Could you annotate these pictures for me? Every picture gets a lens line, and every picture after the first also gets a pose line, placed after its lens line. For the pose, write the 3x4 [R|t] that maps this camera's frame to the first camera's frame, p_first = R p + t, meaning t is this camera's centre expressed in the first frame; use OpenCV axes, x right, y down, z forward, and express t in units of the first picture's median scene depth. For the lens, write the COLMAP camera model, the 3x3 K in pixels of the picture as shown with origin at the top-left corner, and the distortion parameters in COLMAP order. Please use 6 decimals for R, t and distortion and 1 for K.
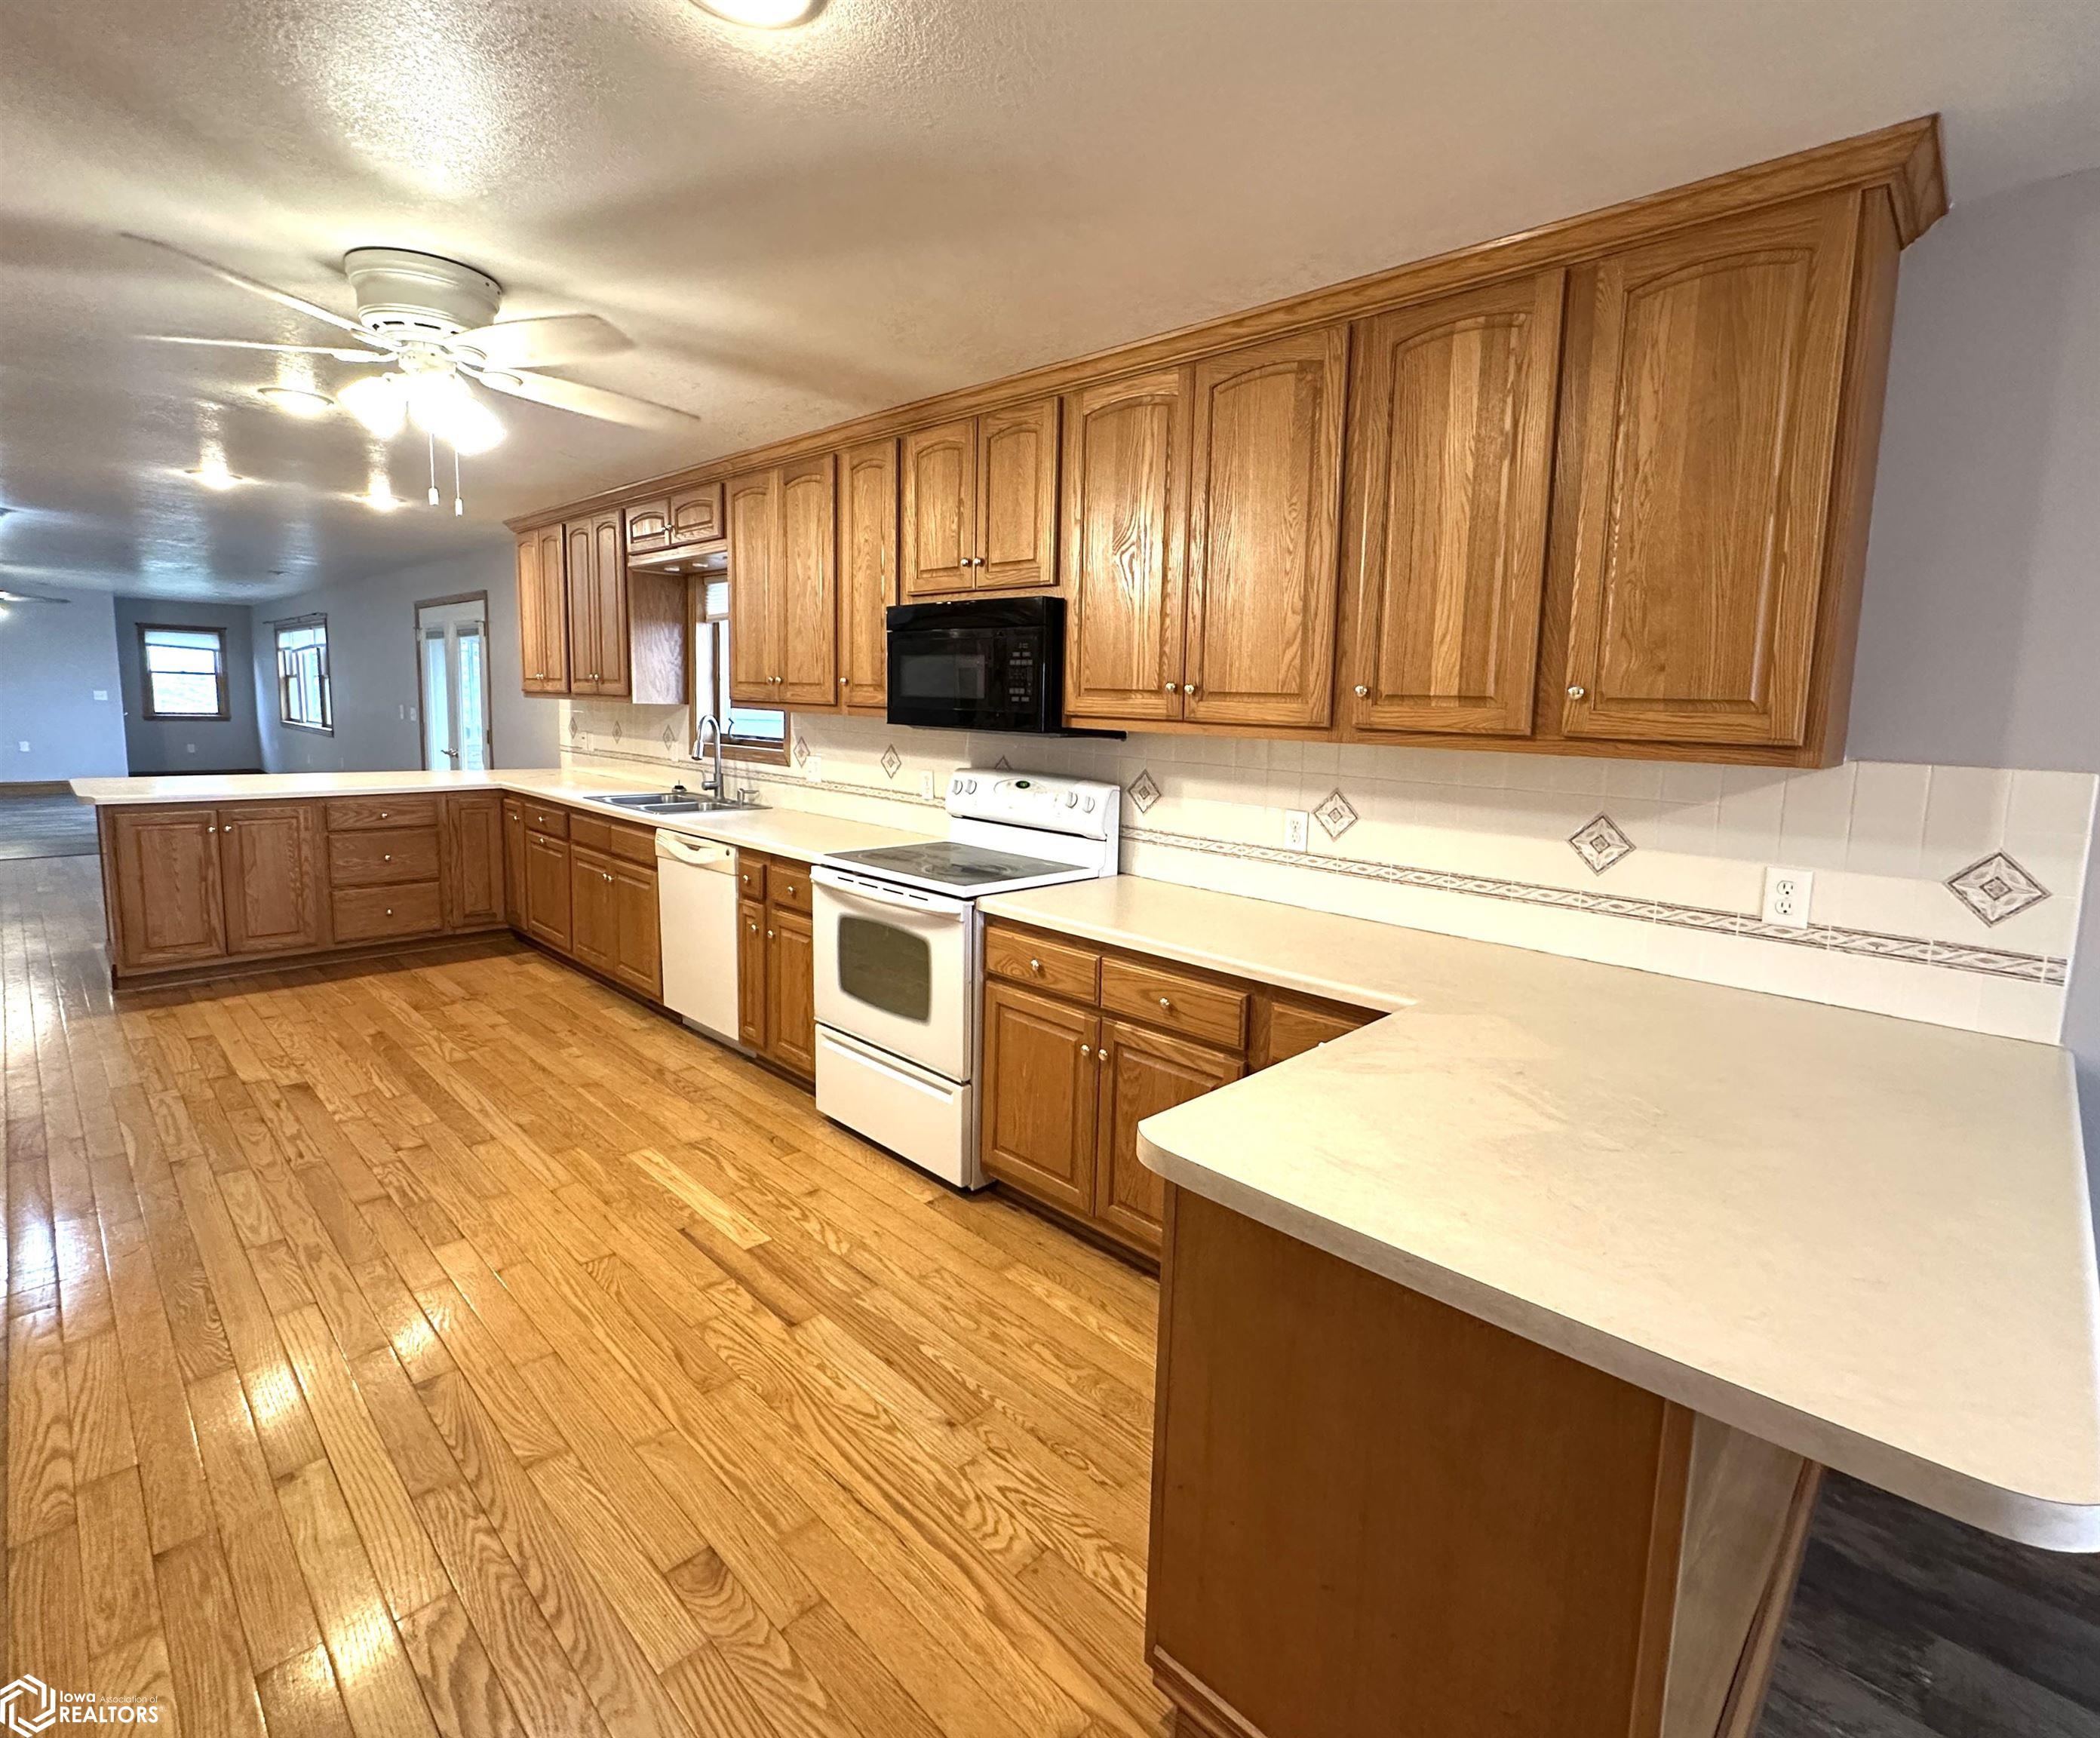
lens RADIAL K [[1009.0, 0, 1095.4], [0, 1009.0, 820.0], [0, 0, 1]] dist [-0.000732, 0.000226]
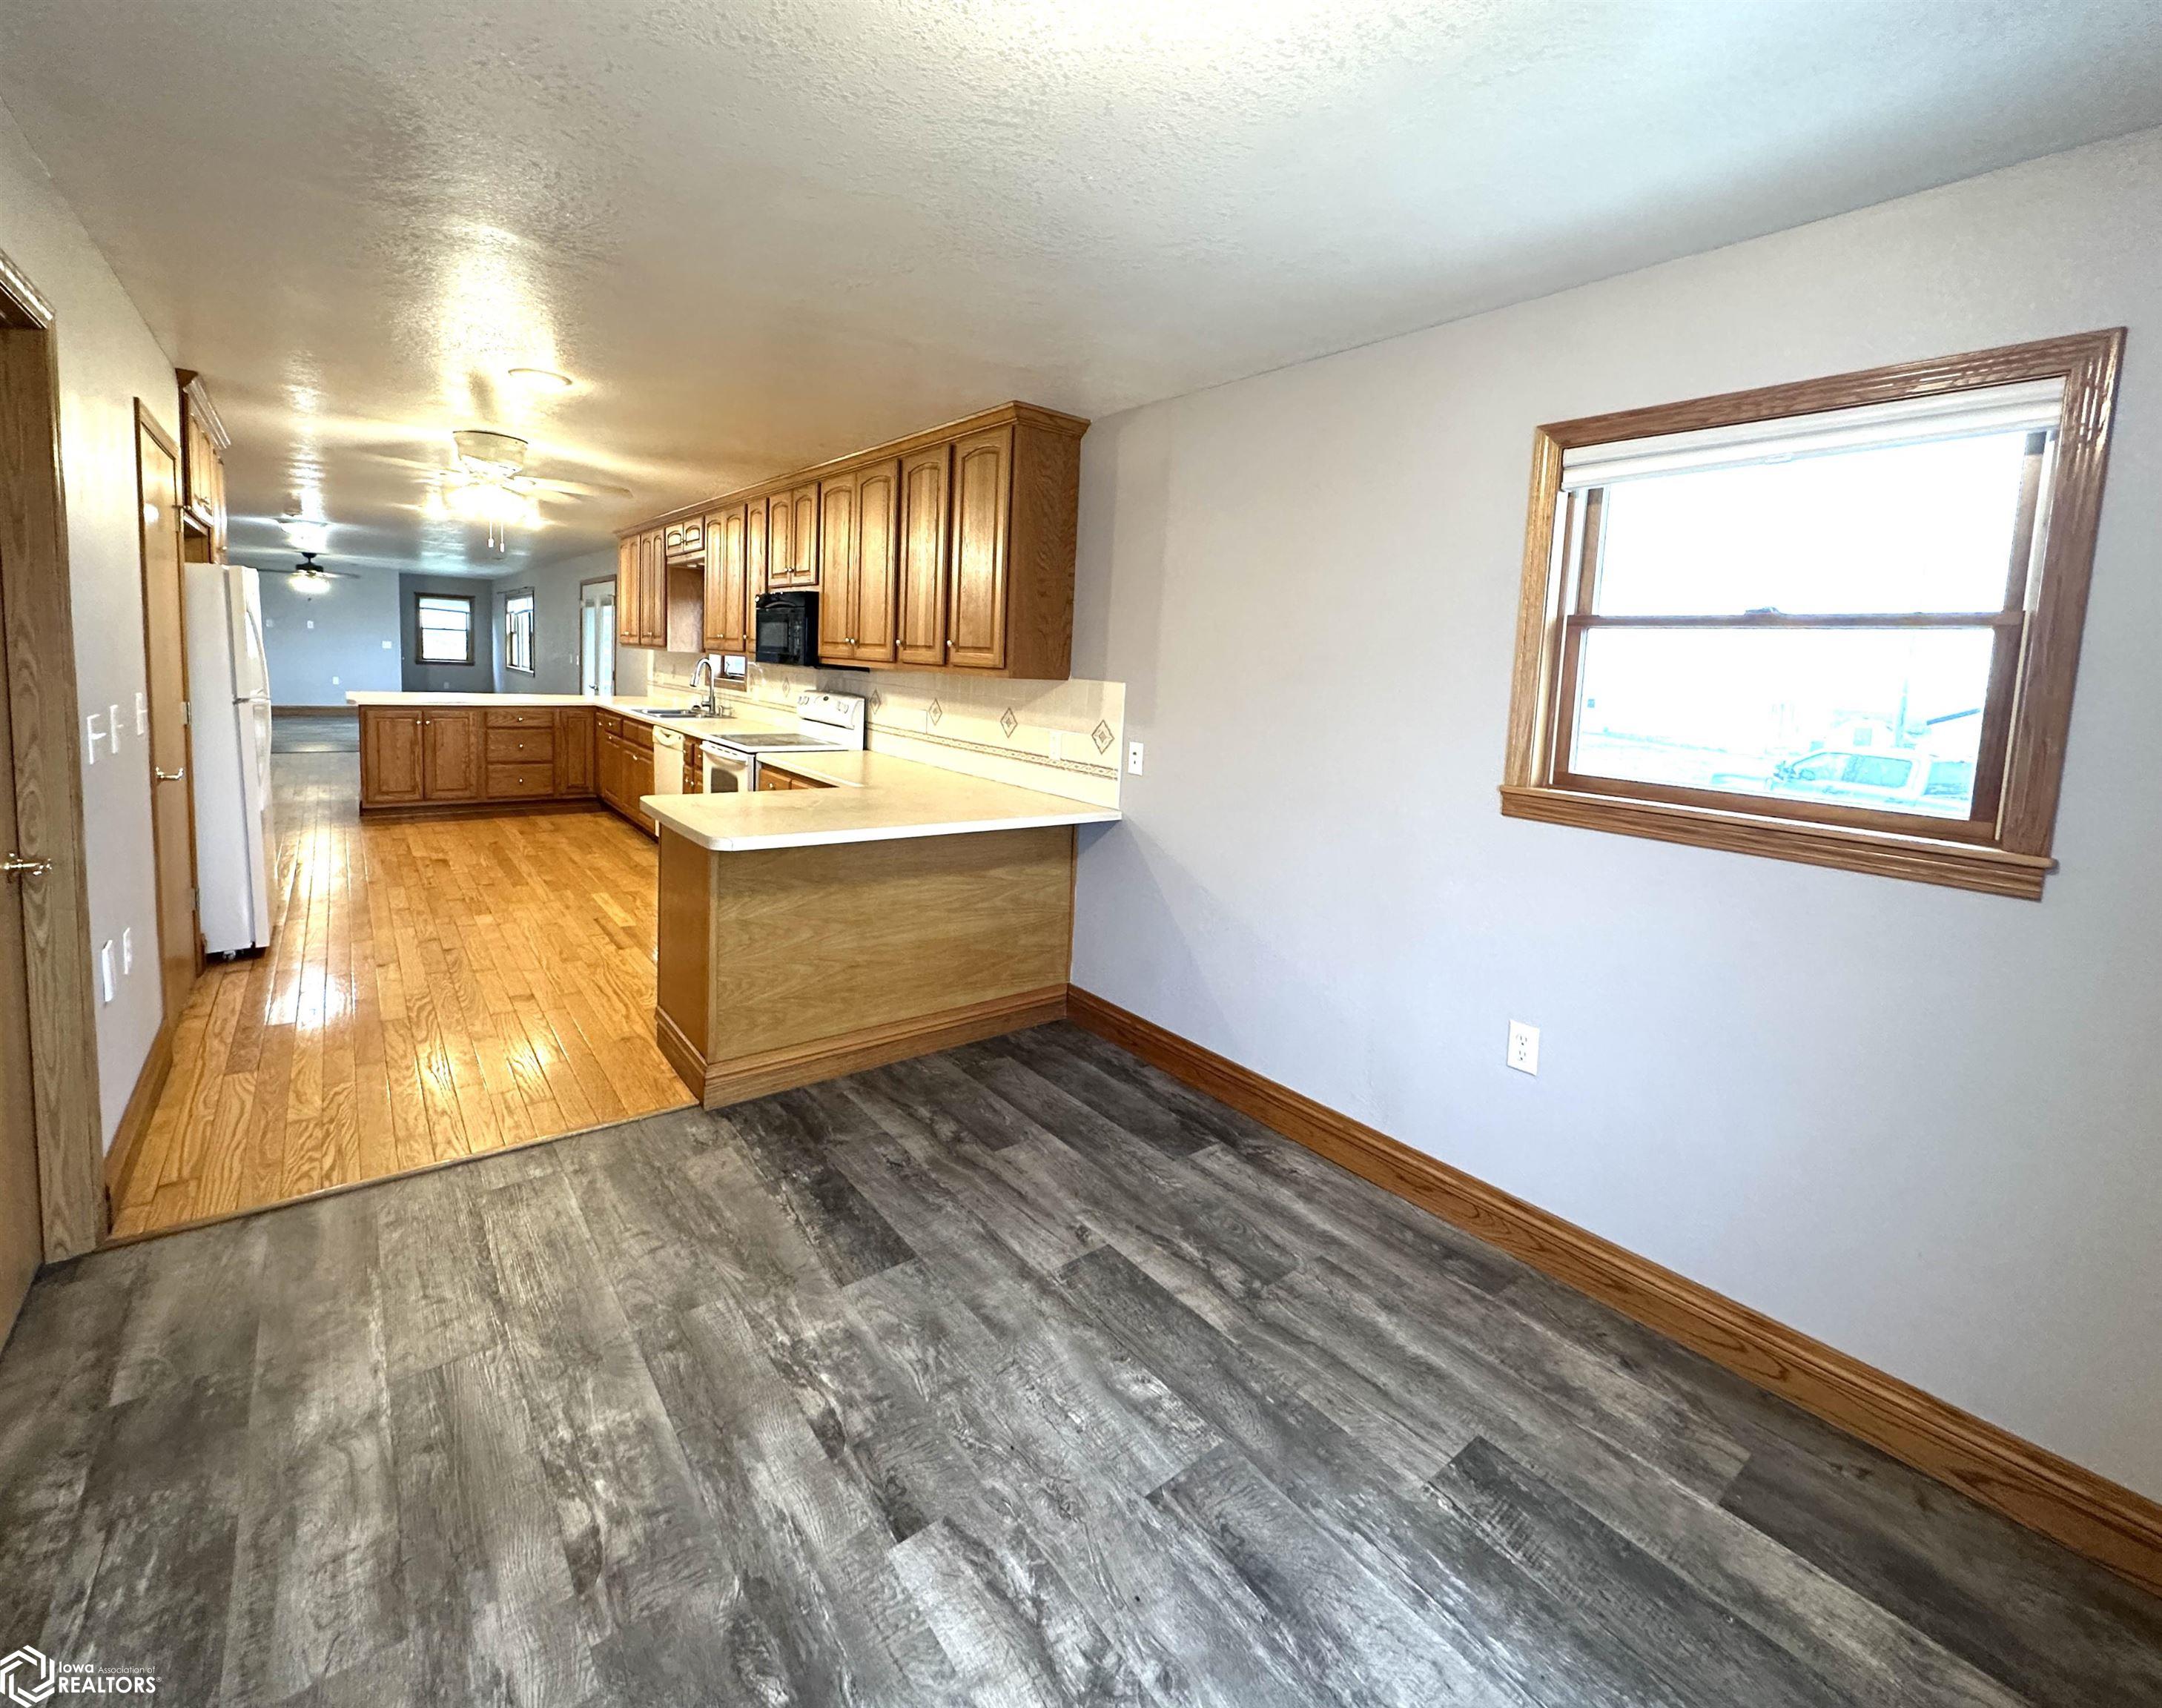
lens RADIAL K [[938.3, 0, 1090.7], [0, 938.3, 749.9], [0, 0, 1]] dist [0.002585, 0.000163]
pose [[0.989195, 0.031795, -0.143117, 0.546244], [-0.035981, 0.998994, -0.026757, 0.070813], [0.142123, 0.031617, 0.989344, -0.457896]]
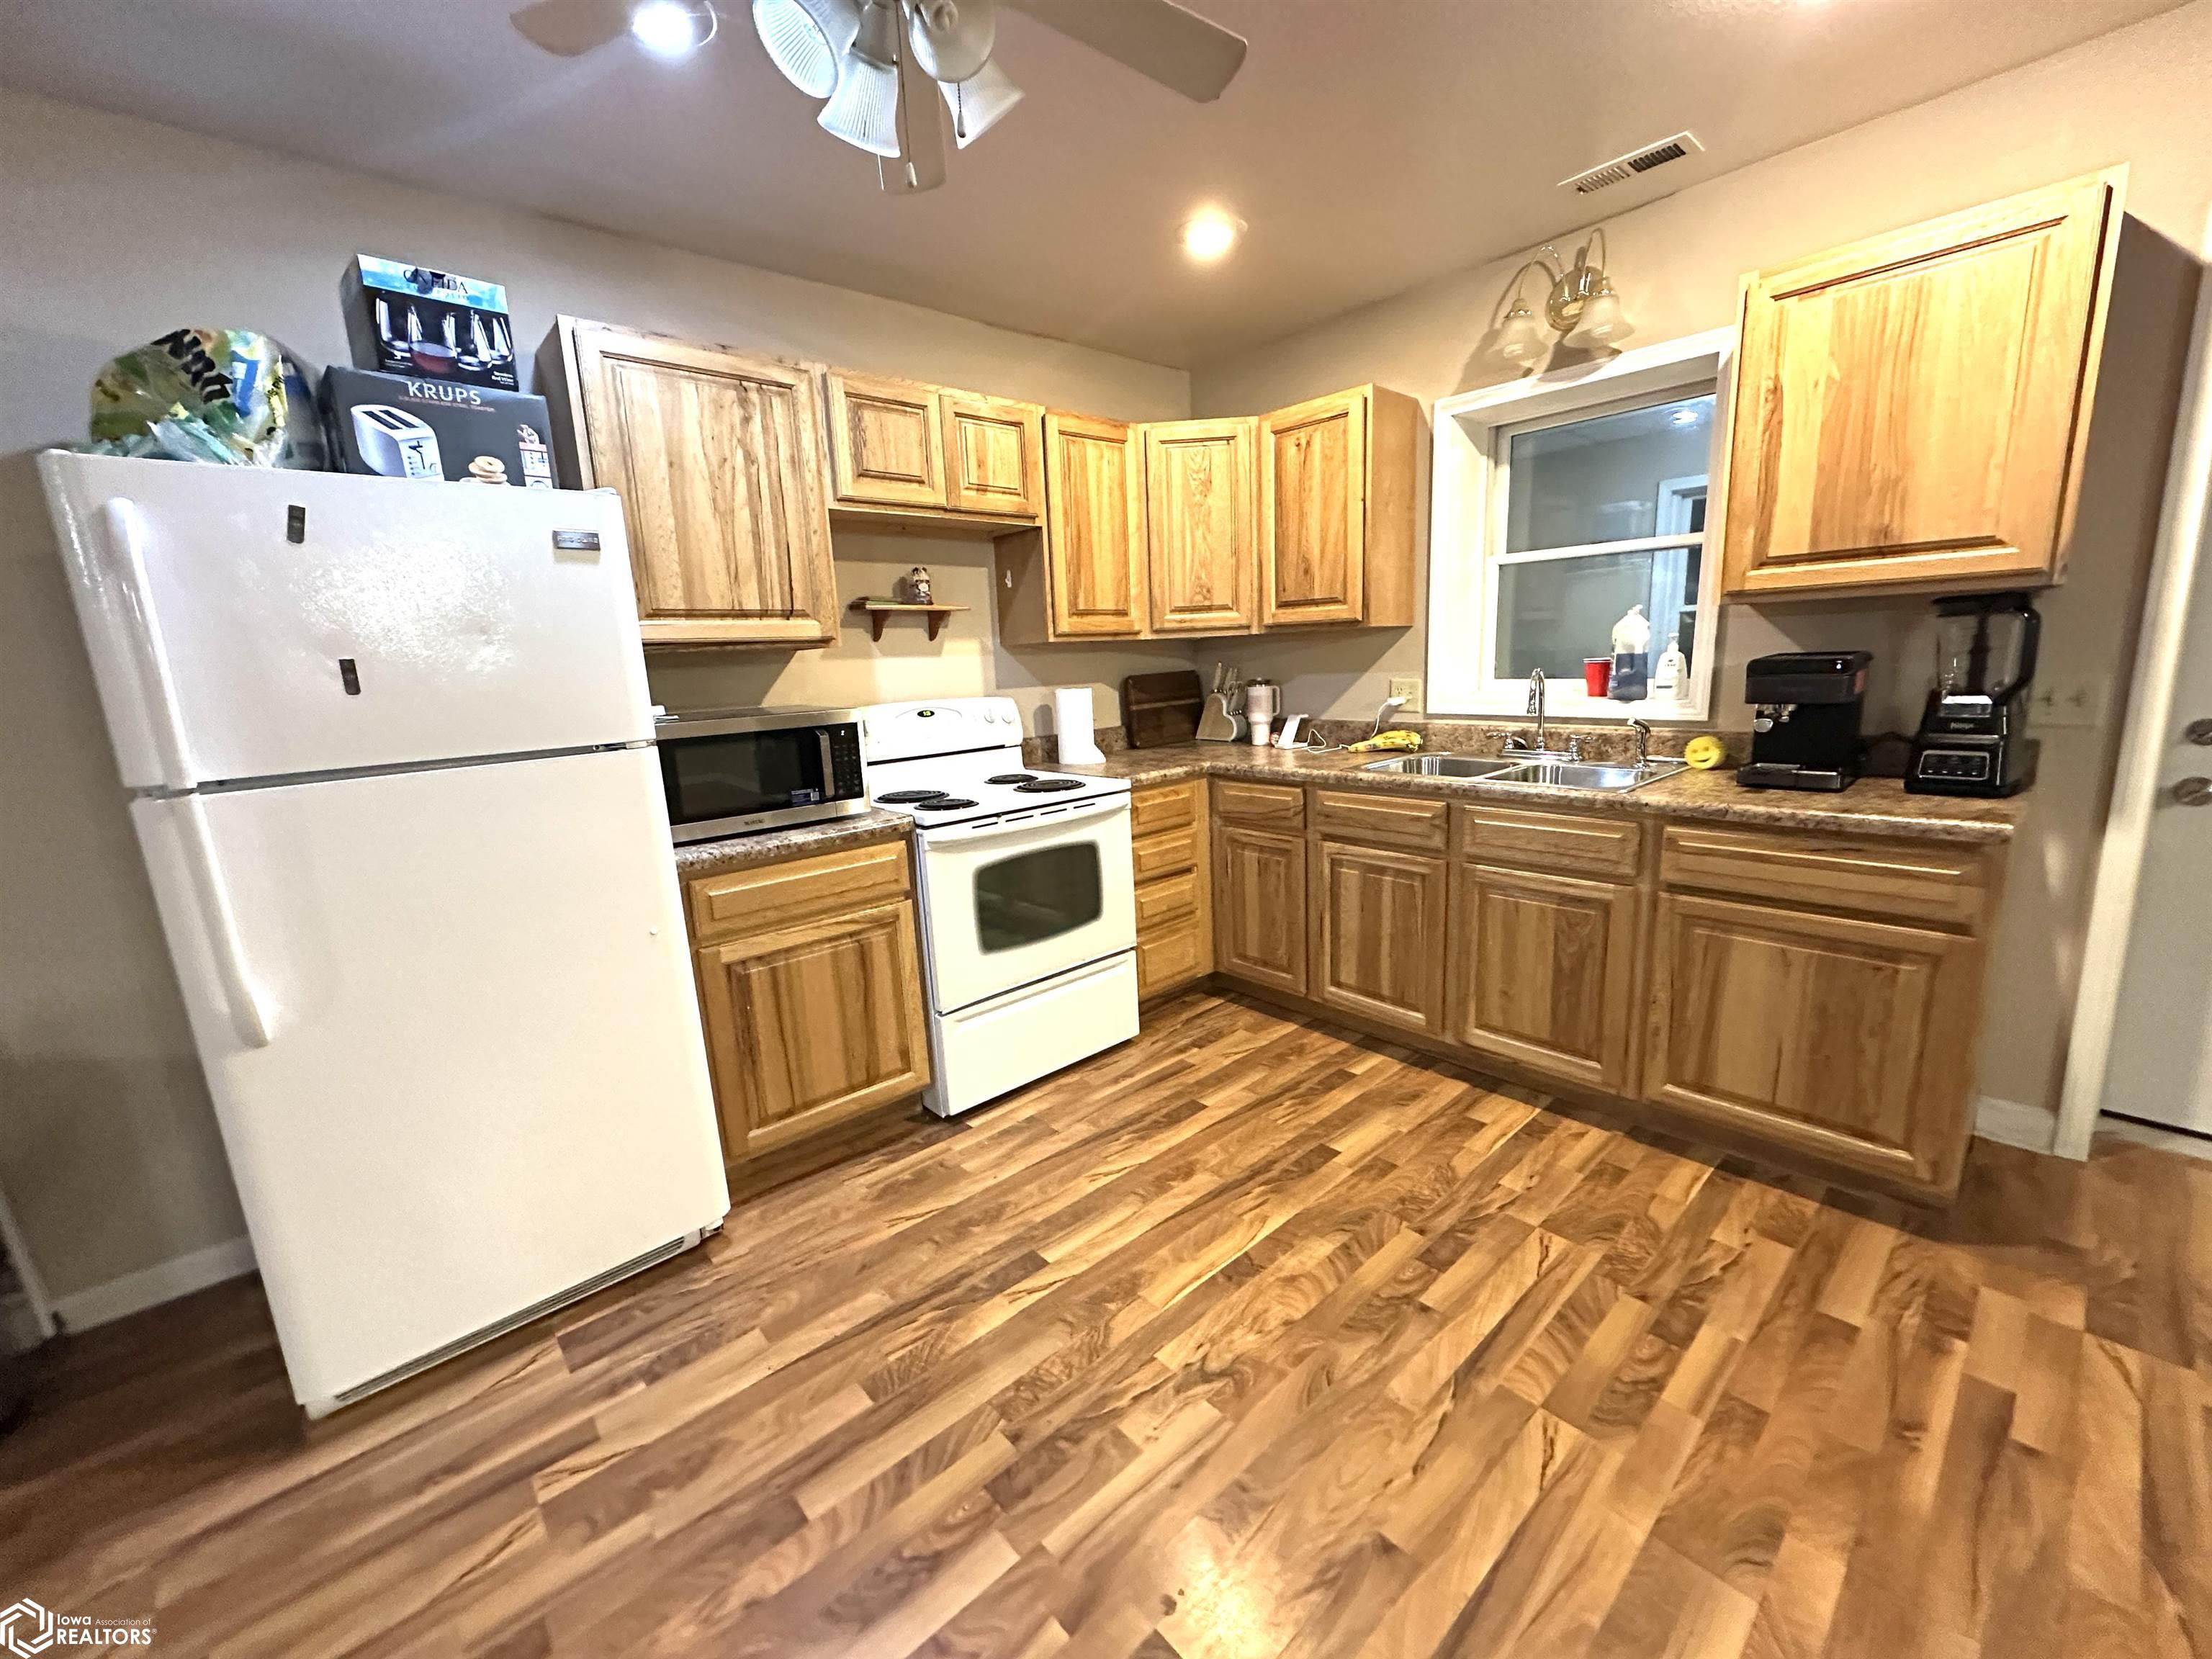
lens RADIAL K [[889.4, 0, 1100.3], [0, 889.4, 828.1], [0, 0, 1]] dist [-0.001358, 0.000606]
pose [[0.088554, -0.221596, 0.971109, -0.757470], [0.170633, 0.963903, 0.204391, -0.061813], [-0.981347, 0.147604, 0.123169, 0.611675]]
